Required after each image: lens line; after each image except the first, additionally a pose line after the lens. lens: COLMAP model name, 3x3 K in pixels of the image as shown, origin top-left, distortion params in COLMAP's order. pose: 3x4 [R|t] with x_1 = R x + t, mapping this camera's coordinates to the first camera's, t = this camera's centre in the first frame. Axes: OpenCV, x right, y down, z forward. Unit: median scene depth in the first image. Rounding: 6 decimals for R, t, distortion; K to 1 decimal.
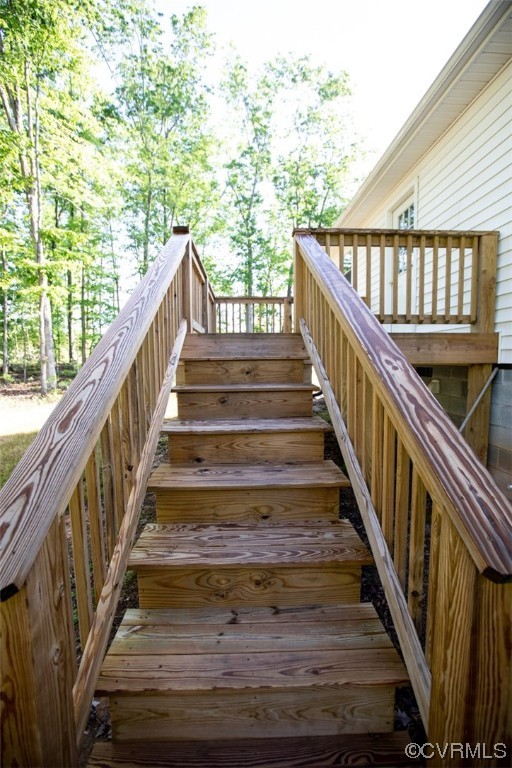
lens RADIAL K [[351.1, 0, 248.8], [0, 351.1, 390.8], [0, 0, 1]] dist [-0.048793, 0.015617]
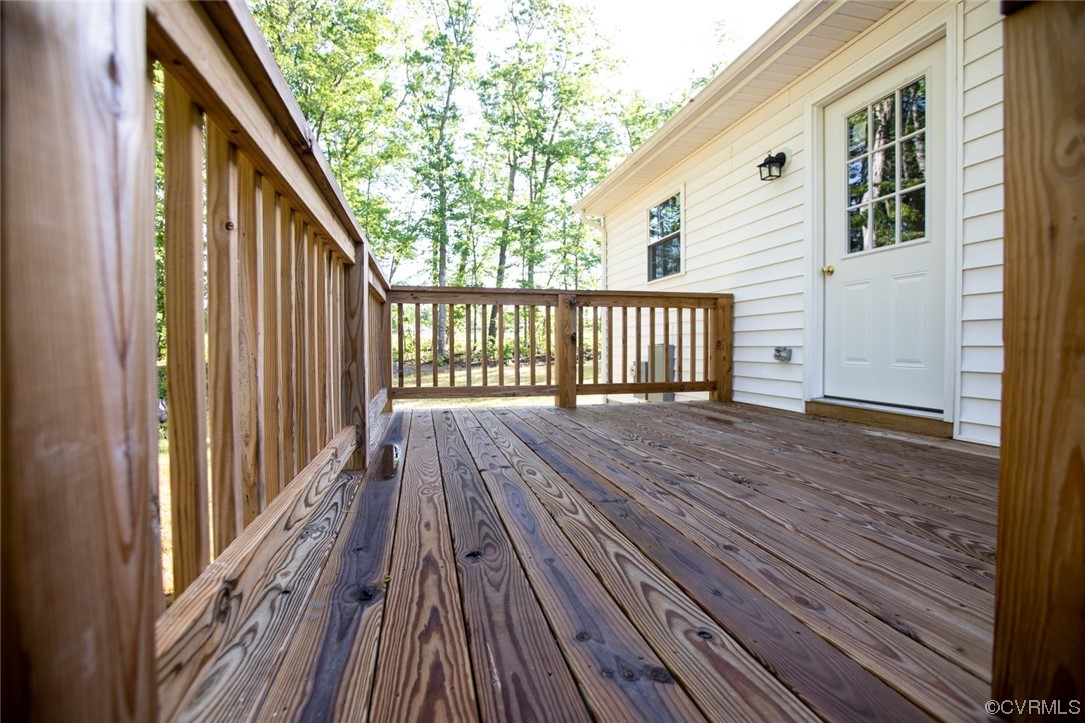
lens RADIAL K [[496.0, 0, 535.3], [0, 496.0, 359.8], [0, 0, 1]] dist [-0.048793, 0.015617]
pose [[0.980320, -0.001513, 0.197410, -0.009908], [0.013863, 0.998030, -0.061193, -0.034038], [-0.196929, 0.062726, 0.978409, 0.097223]]
